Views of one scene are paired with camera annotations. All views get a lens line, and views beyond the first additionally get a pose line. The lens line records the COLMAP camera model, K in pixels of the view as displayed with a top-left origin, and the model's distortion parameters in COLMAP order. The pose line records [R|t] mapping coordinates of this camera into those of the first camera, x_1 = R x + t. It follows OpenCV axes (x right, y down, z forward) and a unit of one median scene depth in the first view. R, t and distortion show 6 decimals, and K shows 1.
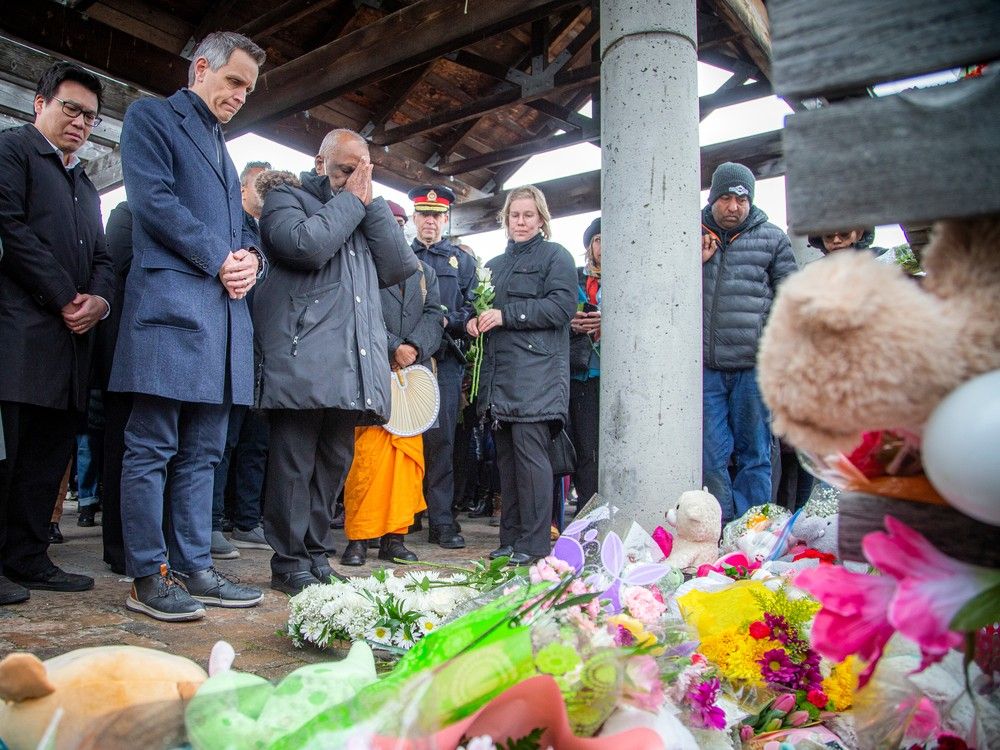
lens RADIAL K [[753.0, 0, 406.4], [0, 753.0, 403.9], [0, 0, 1]] dist [-0.111574, 0.048918]
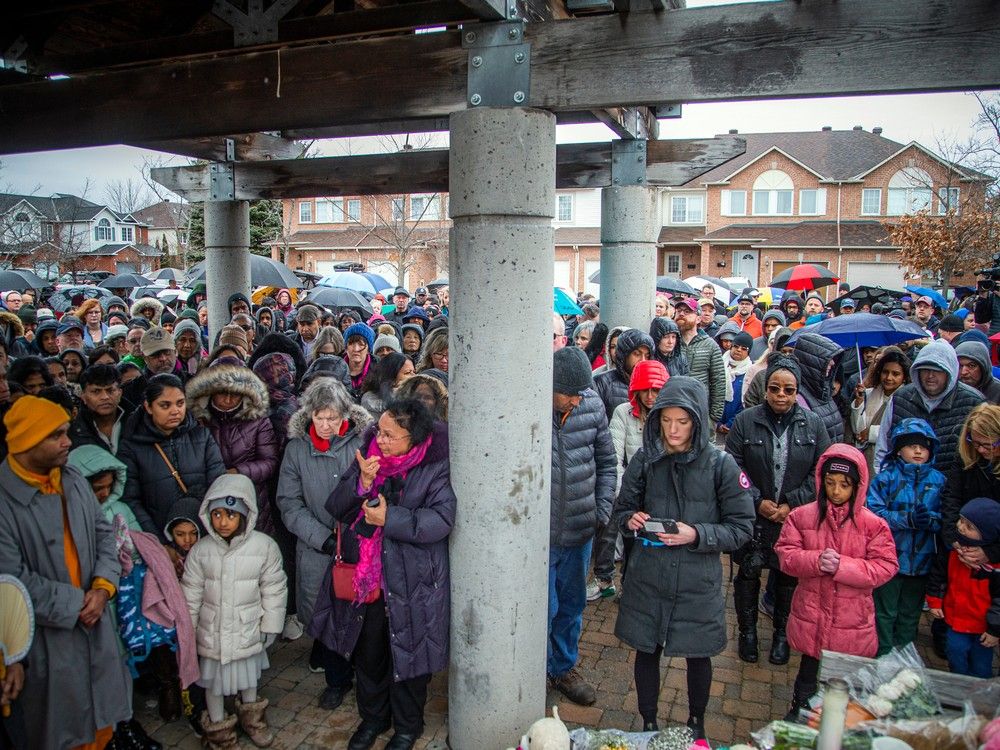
lens RADIAL K [[797.5, 0, 453.7], [0, 797.5, 372.8], [0, 0, 1]] dist [-0.119206, 0.059647]
pose [[0.937552, -0.076770, 0.339267, -0.069179], [0.005960, 0.978743, 0.205003, -0.531475], [-0.347794, -0.190179, 0.918080, 0.108075]]
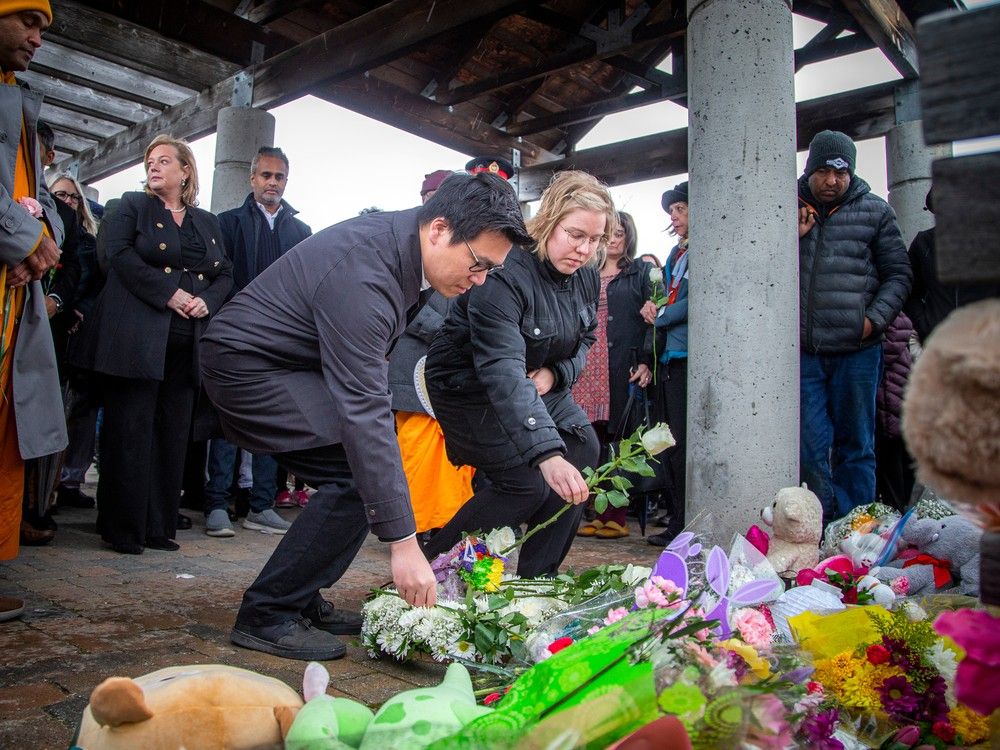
lens RADIAL K [[816.4, 0, 426.4], [0, 816.4, 357.2], [0, 0, 1]] dist [-0.124198, 0.071275]
pose [[0.998901, 0.003702, -0.046727, -0.019315], [-0.004777, 0.999726, -0.022922, -0.017915], [0.046630, 0.023120, 0.998645, -0.014676]]
